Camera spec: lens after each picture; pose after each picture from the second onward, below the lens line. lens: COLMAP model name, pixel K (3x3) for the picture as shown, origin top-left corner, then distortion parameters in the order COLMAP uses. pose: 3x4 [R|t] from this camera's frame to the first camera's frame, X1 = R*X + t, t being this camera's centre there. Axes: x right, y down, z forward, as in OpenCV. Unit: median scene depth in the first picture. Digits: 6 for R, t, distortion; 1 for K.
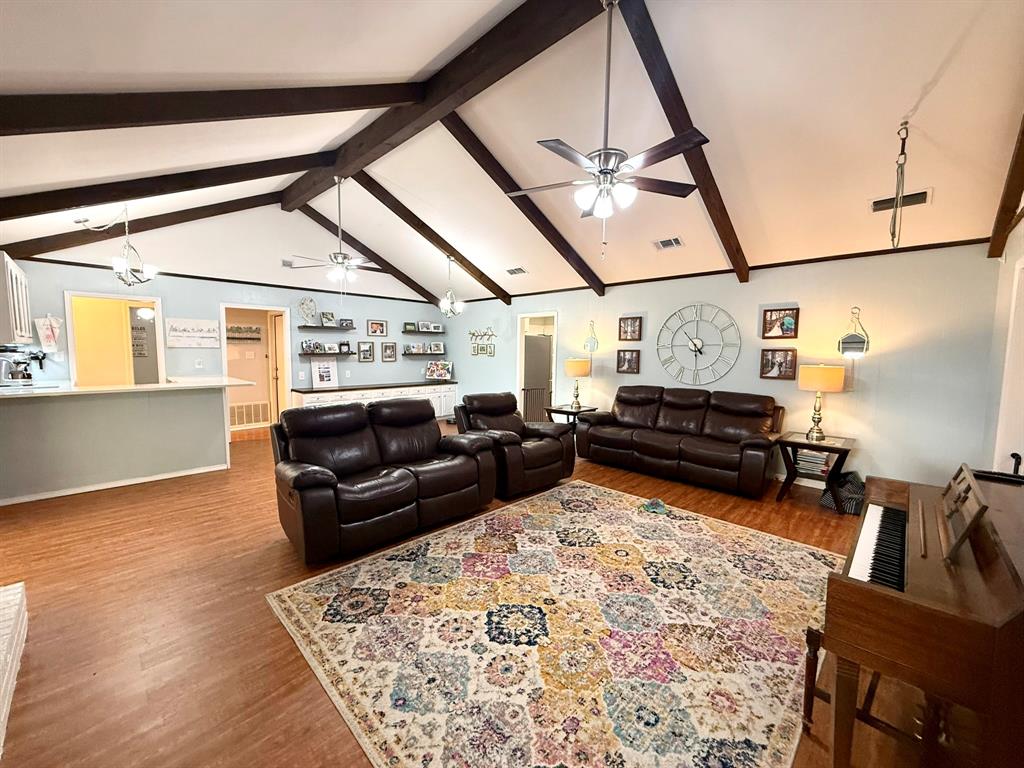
lens RADIAL K [[407.5, 0, 510.1], [0, 407.5, 383.9], [0, 0, 1]] dist [-0.000481, 0.000191]
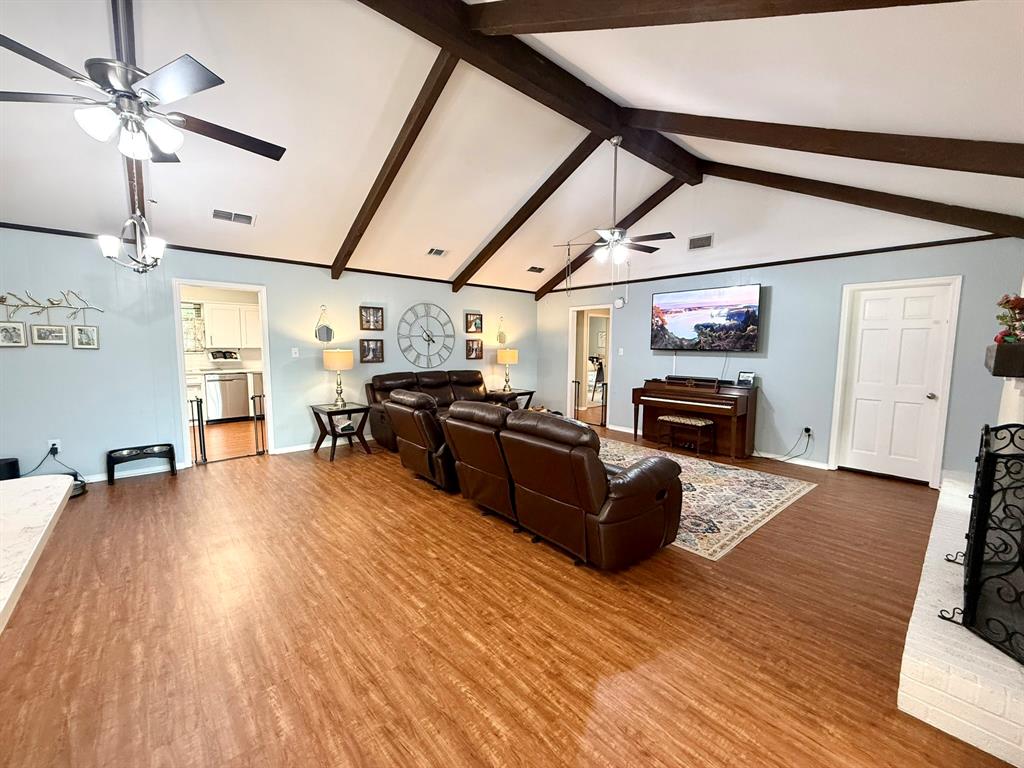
lens RADIAL K [[407.5, 0, 512.0], [0, 407.5, 386.4], [0, 0, 1]] dist [-0.000481, 0.000191]
pose [[0.077480, -0.110409, 0.990862, -0.658464], [0.074678, 0.991700, 0.104663, -0.045571], [-0.994193, 0.065886, 0.085082, 0.551925]]
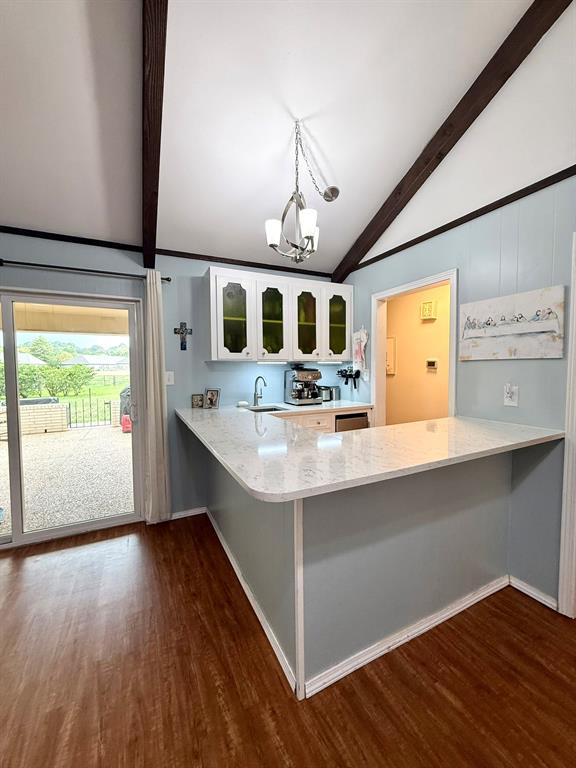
lens RADIAL K [[305.6, 0, 288.0], [0, 305.6, 382.4], [0, 0, 1]] dist [-0.000481, 0.000191]
pose [[-0.334382, 0.040372, -0.941573, -0.354536], [-0.070887, 0.995174, 0.067845, -0.065626], [0.939768, 0.089431, -0.329906, 0.836729]]
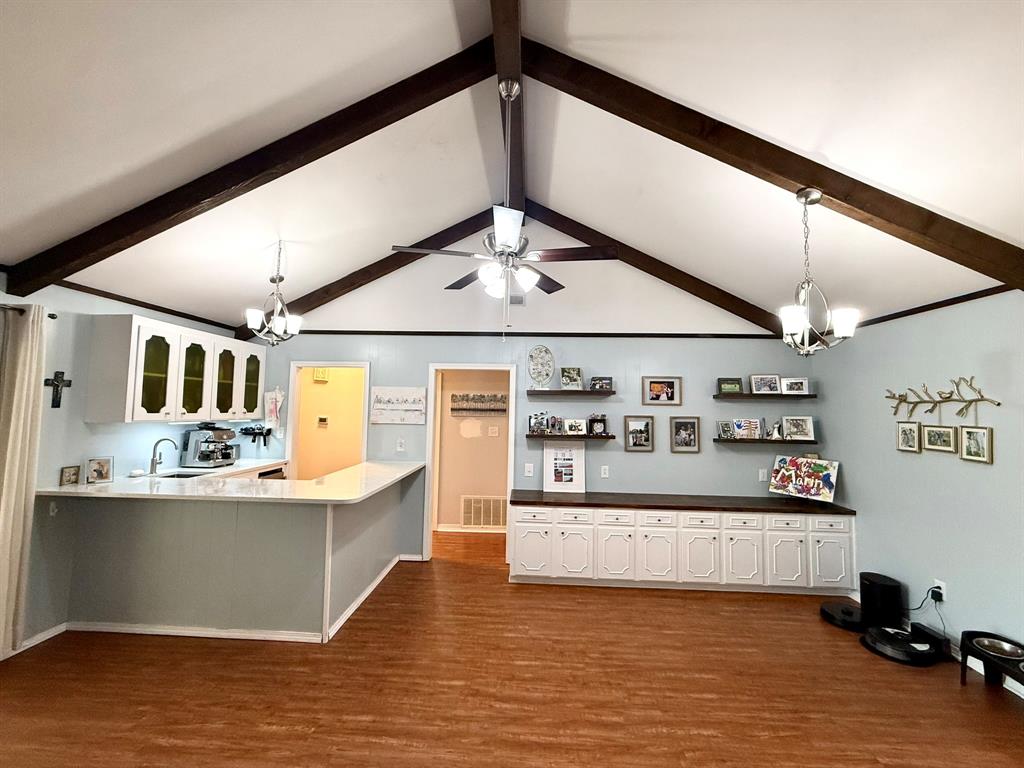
lens RADIAL K [[407.5, 0, 510.0], [0, 407.5, 384.4], [0, 0, 1]] dist [-0.000481, 0.000191]
pose [[0.658498, -0.043790, -0.751307, -0.058245], [-0.073699, 0.989755, -0.122283, -0.079329], [0.748965, 0.135894, 0.648525, 0.615036]]
